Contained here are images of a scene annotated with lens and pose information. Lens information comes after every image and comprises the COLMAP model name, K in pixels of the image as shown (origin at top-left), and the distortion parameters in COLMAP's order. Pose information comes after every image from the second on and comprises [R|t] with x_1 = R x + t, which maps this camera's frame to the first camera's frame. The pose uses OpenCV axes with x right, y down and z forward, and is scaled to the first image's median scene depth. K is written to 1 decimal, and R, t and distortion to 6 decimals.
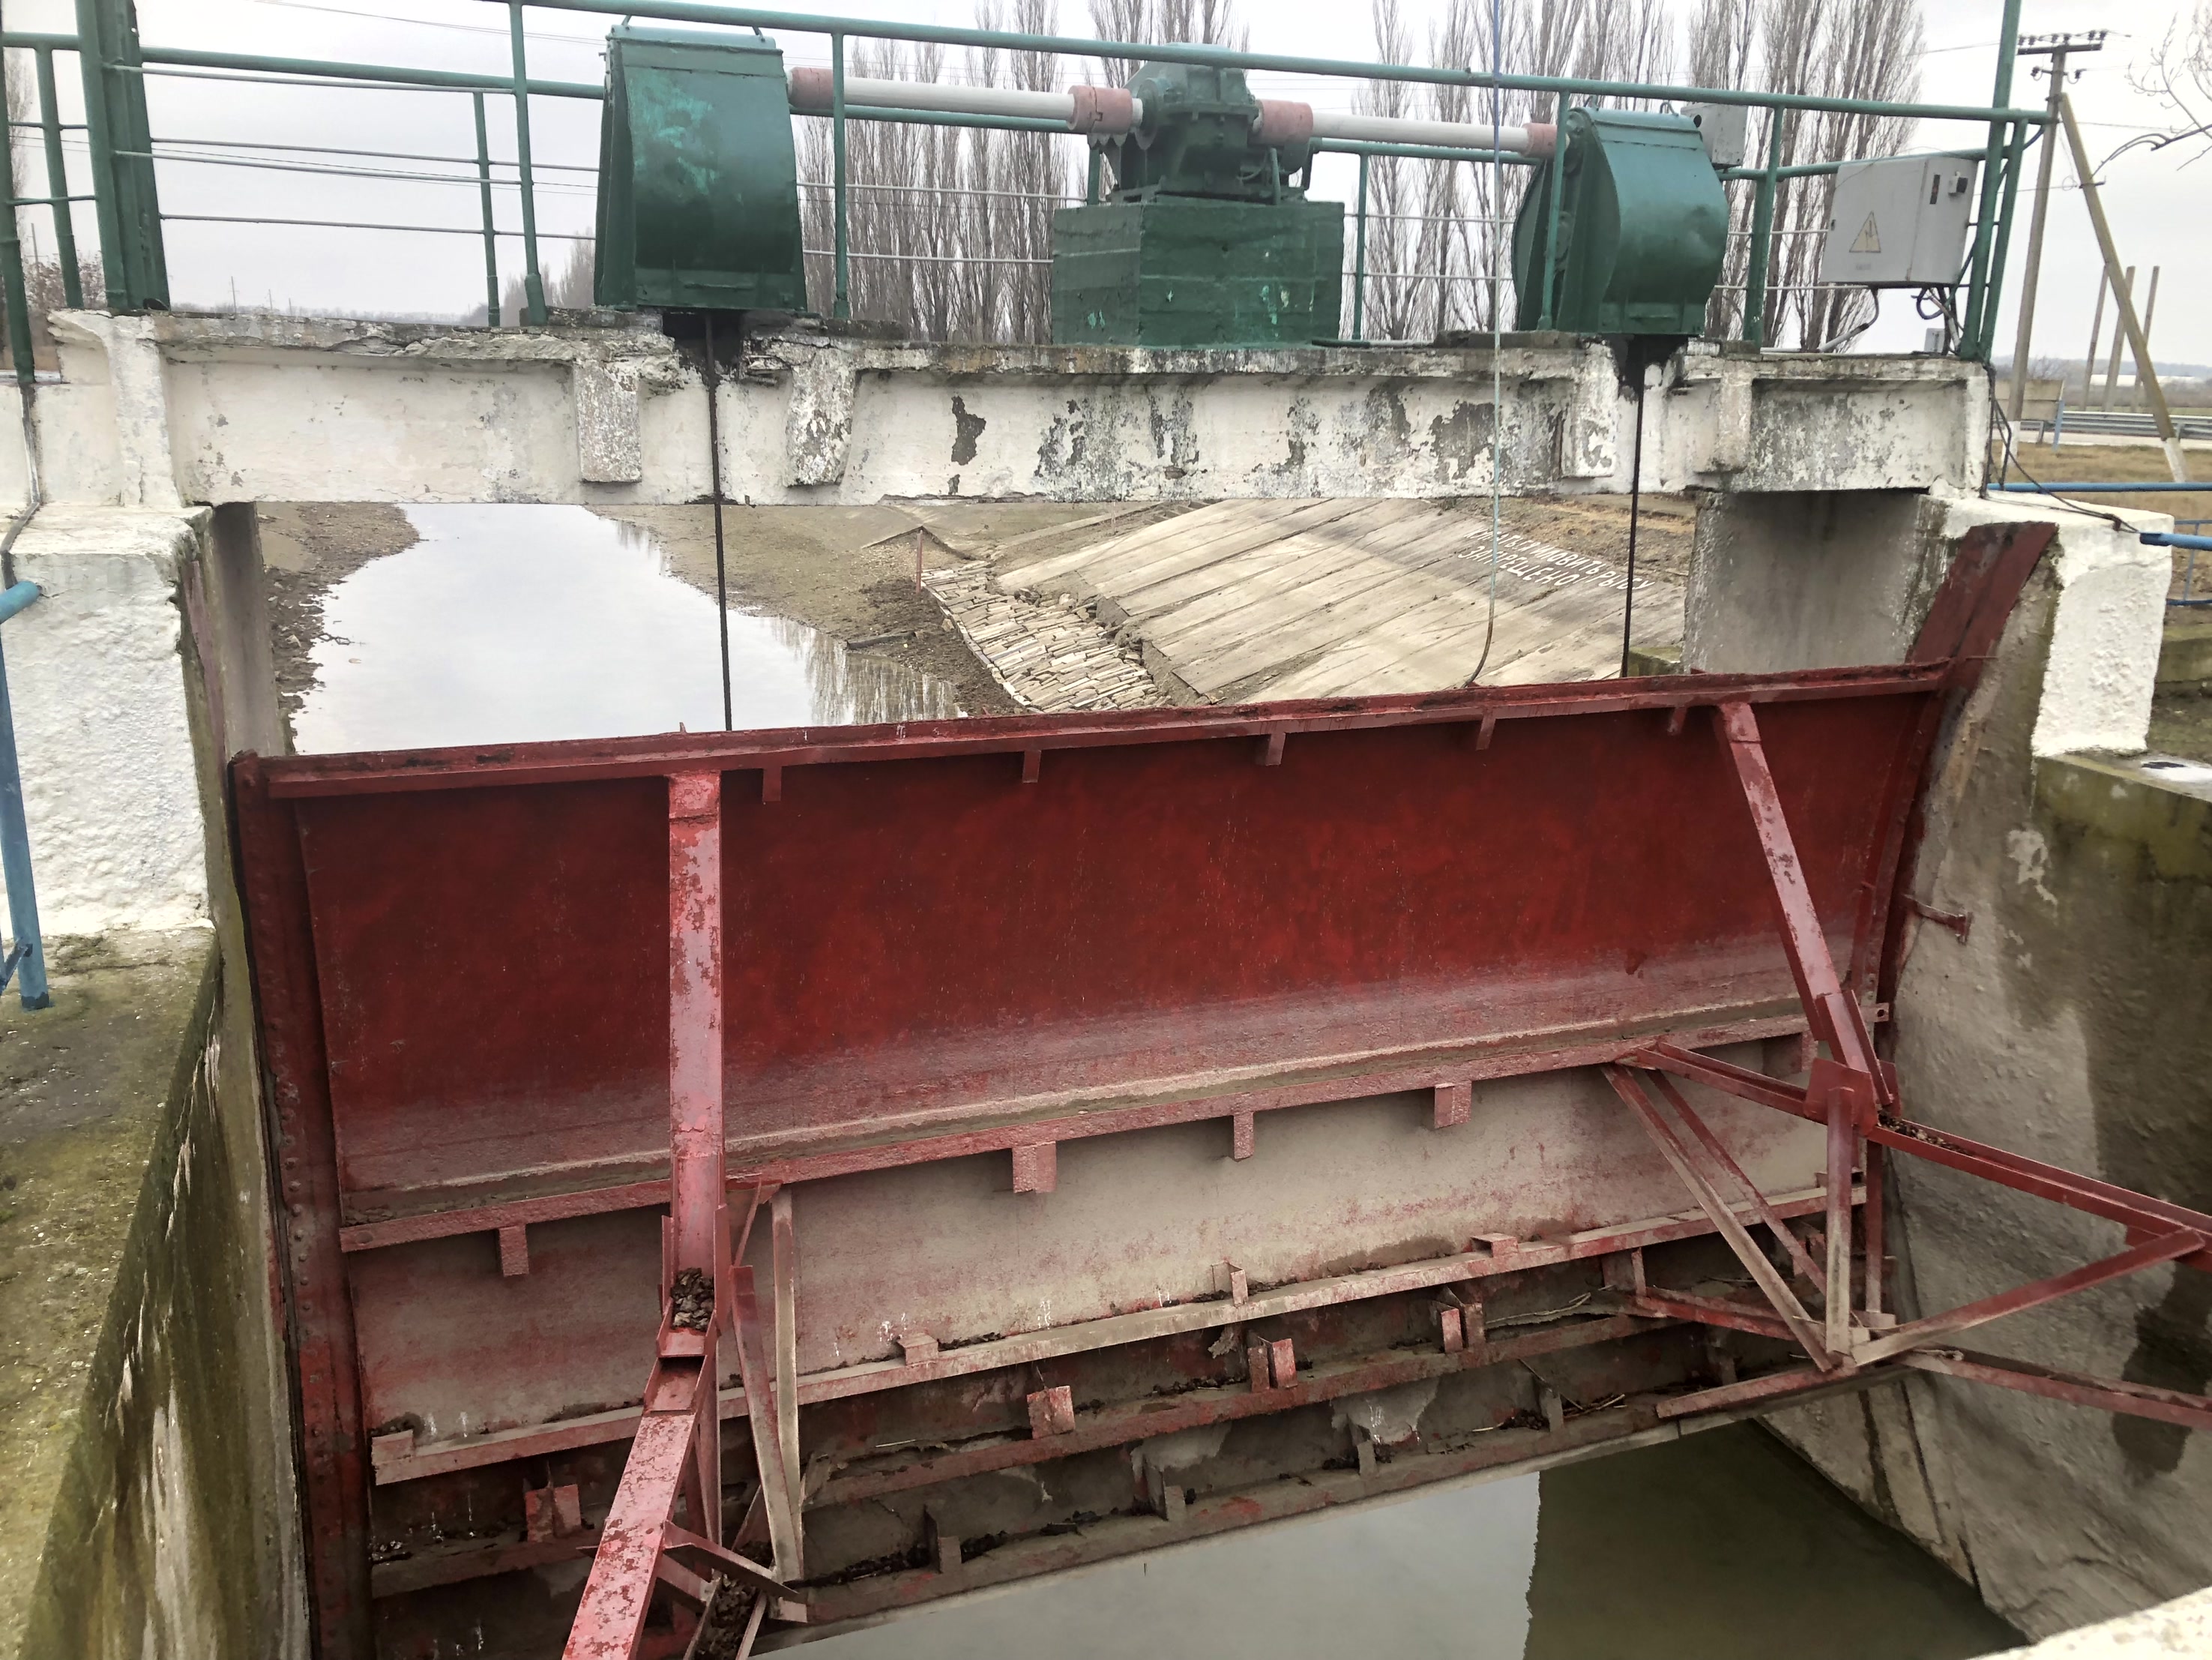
lens RADIAL K [[1801.5, 0, 1118.2], [0, 1801.5, 820.6], [0, 0, 1]] dist [0.051208, -0.057172]
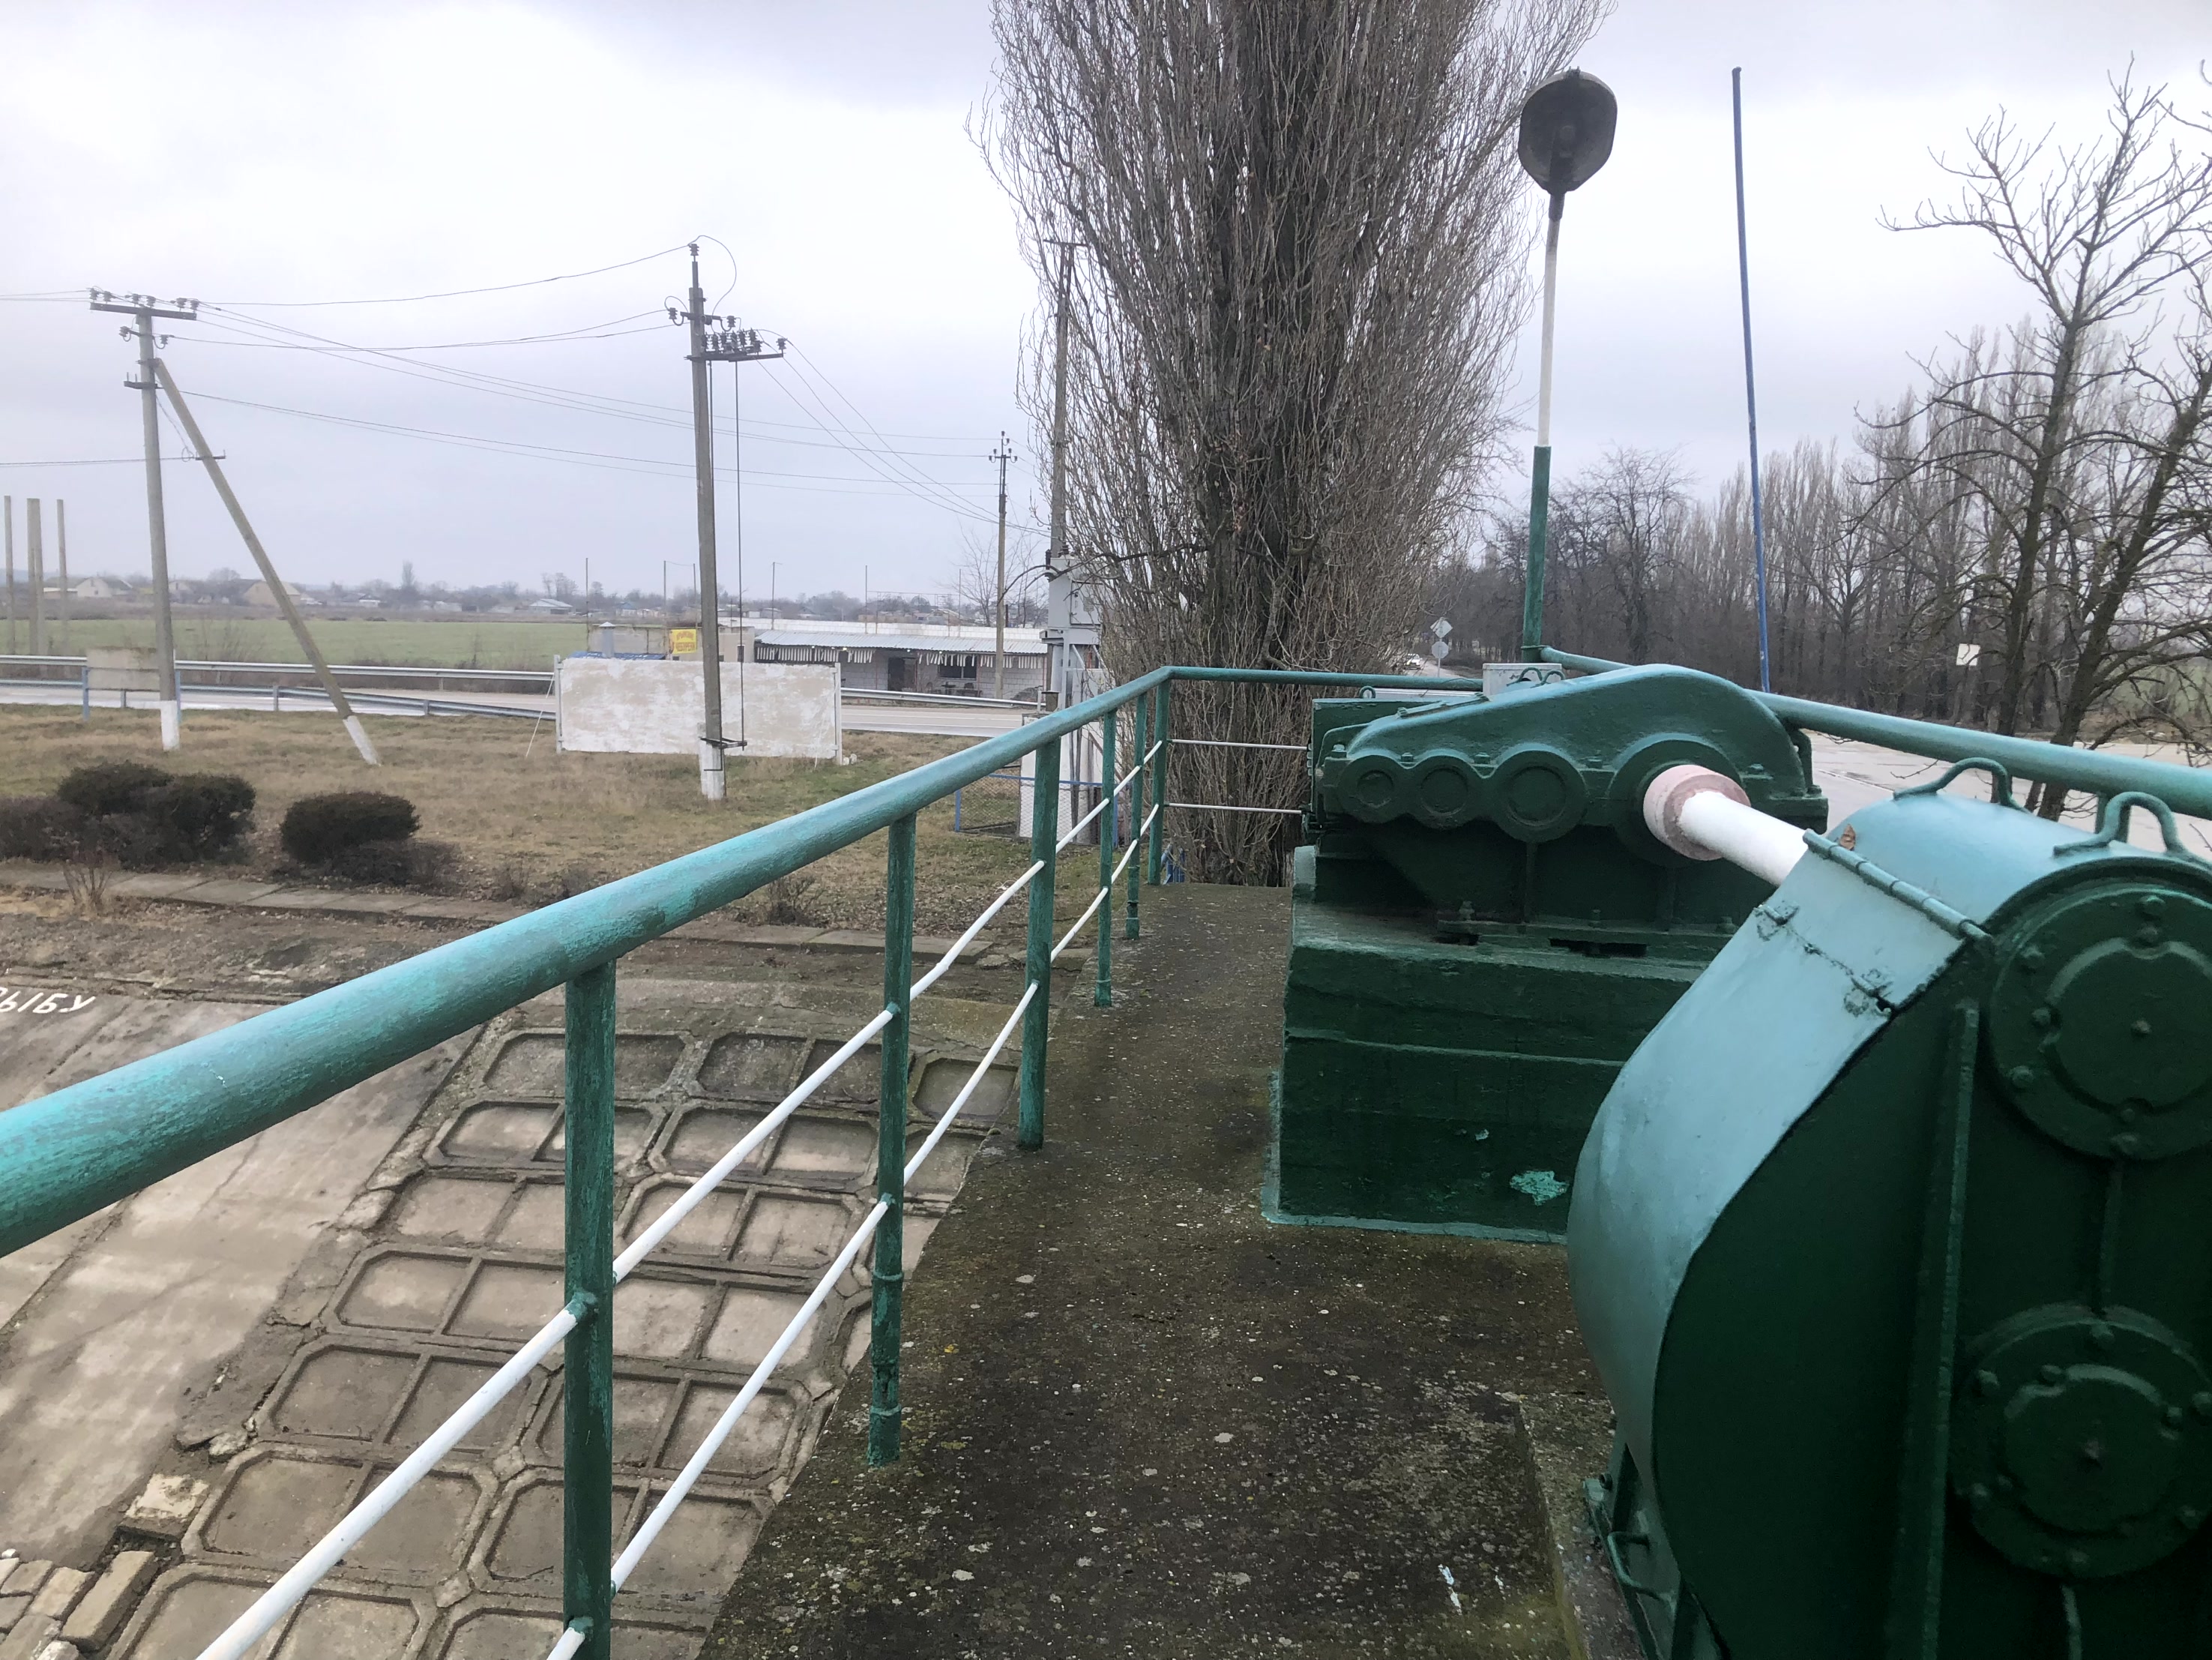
lens RADIAL K [[1801.5, 0, 1083.9], [0, 1801.5, 818.4], [0, 0, 1]] dist [0.051208, -0.057172]
pose [[0.473129, -0.110261, 0.874066, -0.248371], [0.202622, 0.979159, 0.013840, -0.208451], [-0.857376, 0.170557, 0.485610, 0.441198]]
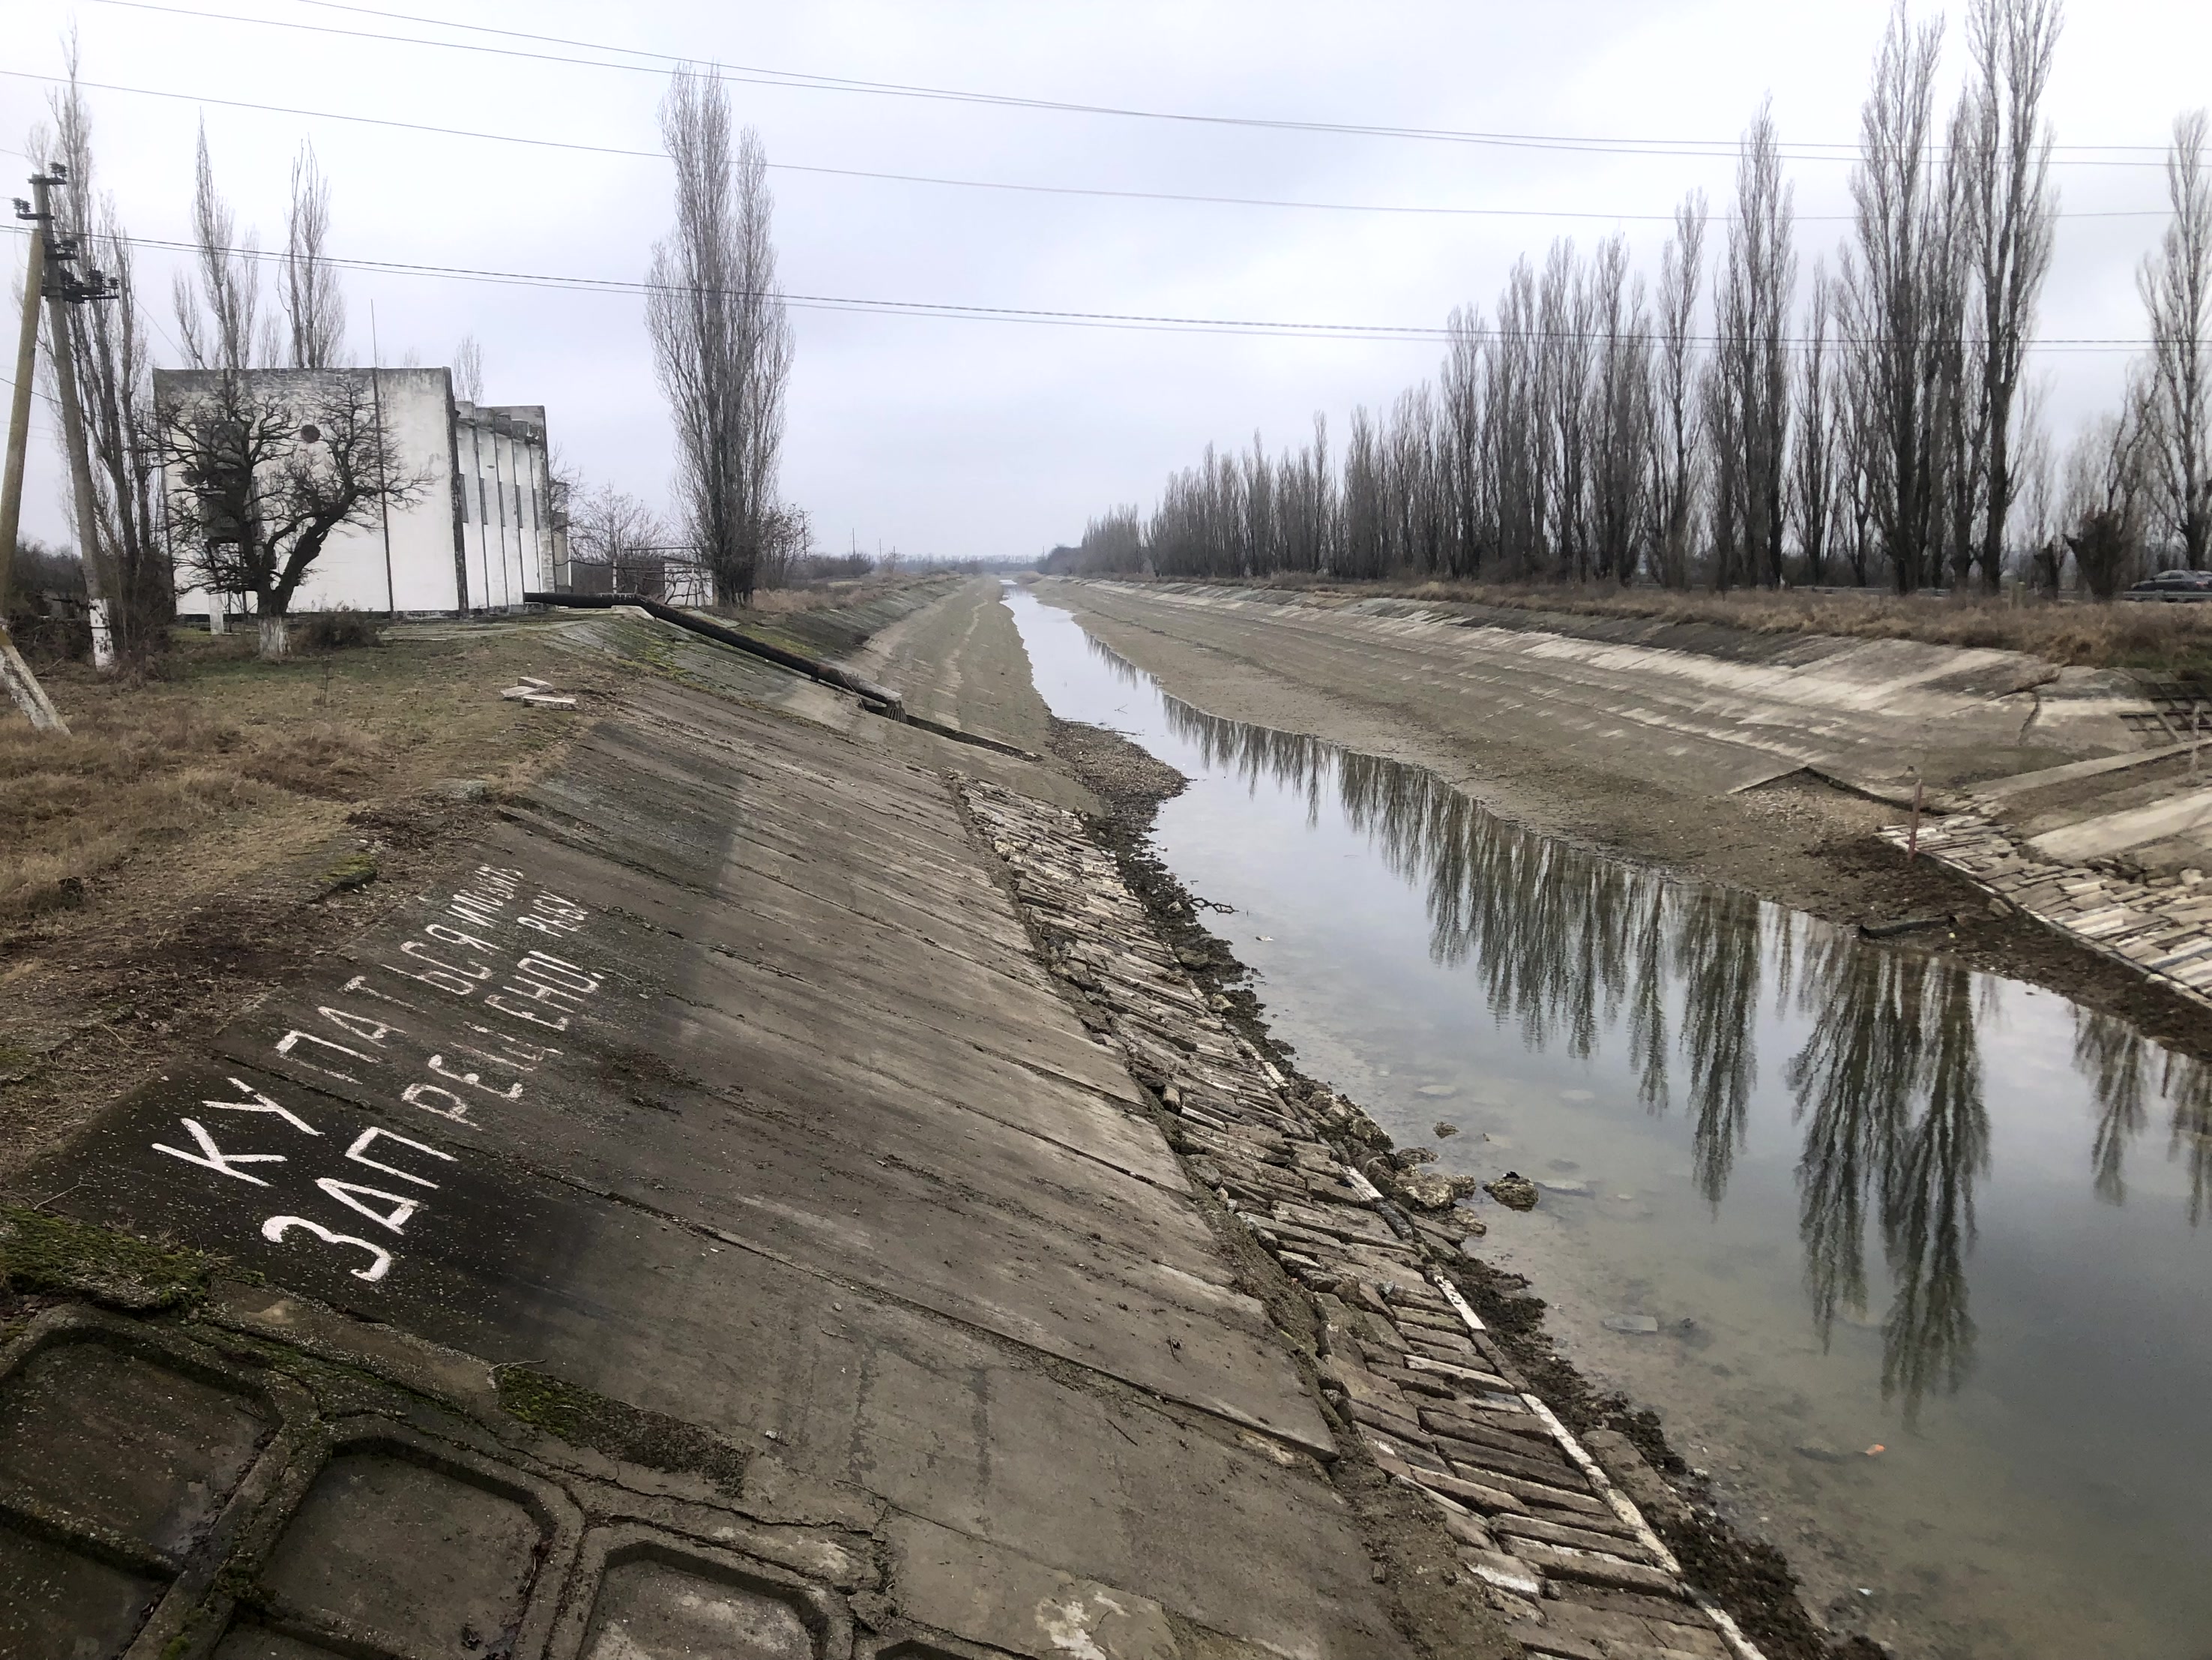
lens RADIAL K [[1801.5, 0, 1083.6], [0, 1801.5, 814.4], [0, 0, 1]] dist [0.051208, -0.057172]
pose [[0.953707, 0.015831, -0.300322, -0.562600], [-0.052556, 0.992020, -0.114605, -0.098029], [0.296111, 0.125083, 0.946928, 0.422473]]
